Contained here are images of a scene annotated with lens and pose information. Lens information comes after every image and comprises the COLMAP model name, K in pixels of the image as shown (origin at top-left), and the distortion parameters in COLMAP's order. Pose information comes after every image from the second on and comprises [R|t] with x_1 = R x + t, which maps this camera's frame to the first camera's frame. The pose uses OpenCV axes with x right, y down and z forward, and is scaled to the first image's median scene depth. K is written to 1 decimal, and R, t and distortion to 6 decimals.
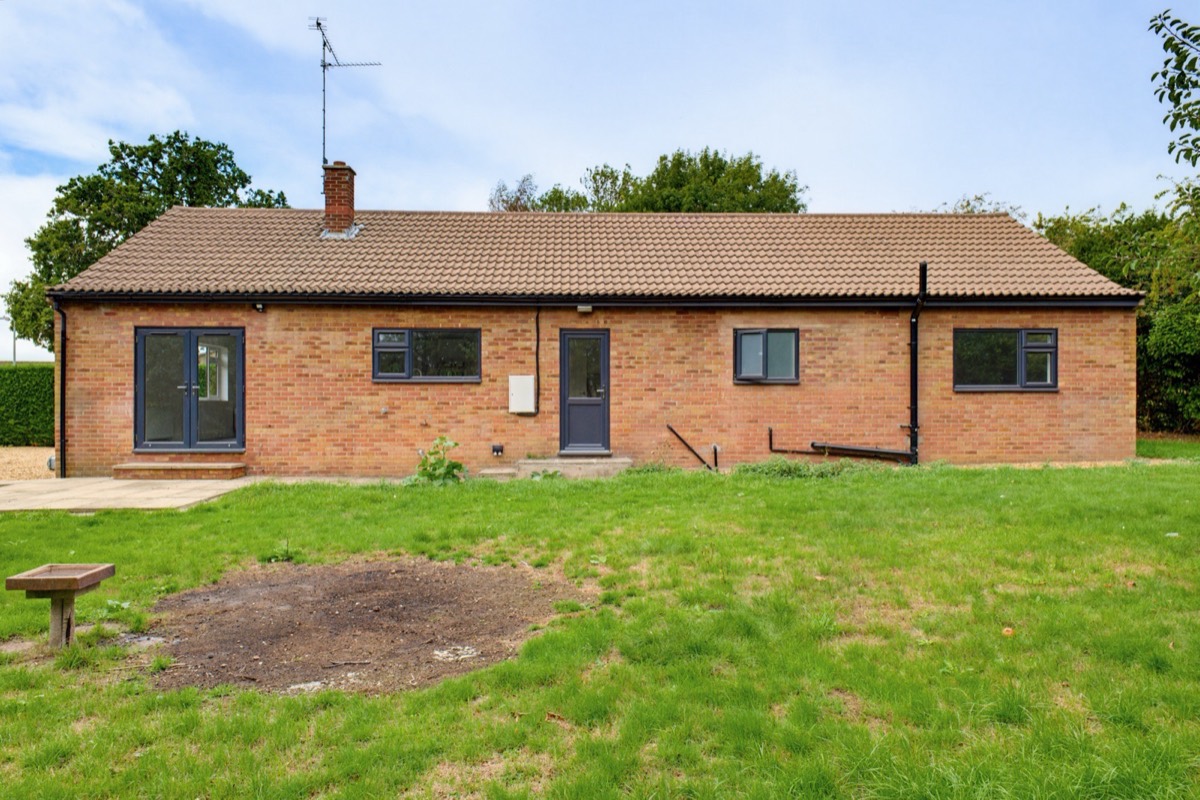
lens RADIAL K [[809.3, 0, 599.9], [0, 809.3, 409.3], [0, 0, 1]] dist [0.142593, -0.282230]
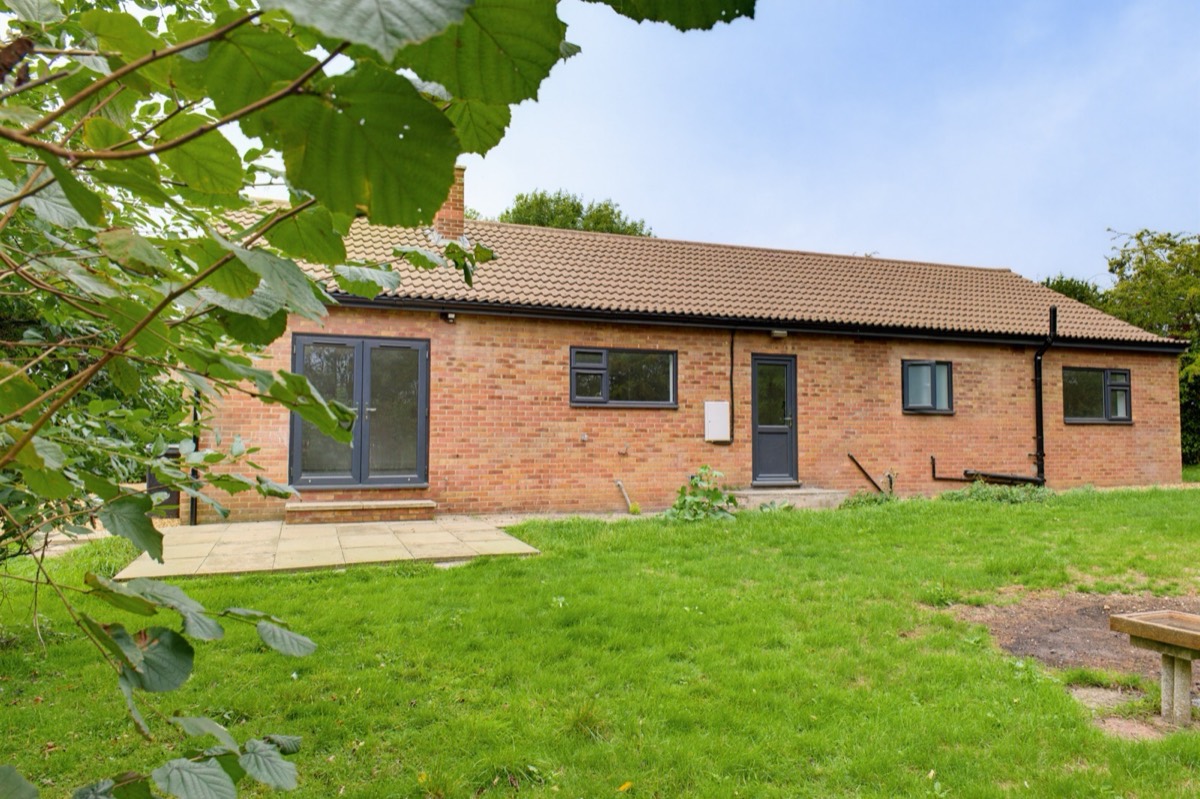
lens RADIAL K [[809.3, 0, 599.9], [0, 809.3, 408.8], [0, 0, 1]] dist [0.142593, -0.282230]
pose [[0.949165, 0.014636, 0.314439, -0.522486], [0.000322, 0.998873, -0.047467, 0.011469], [-0.314779, 0.045156, 0.948090, 0.146842]]
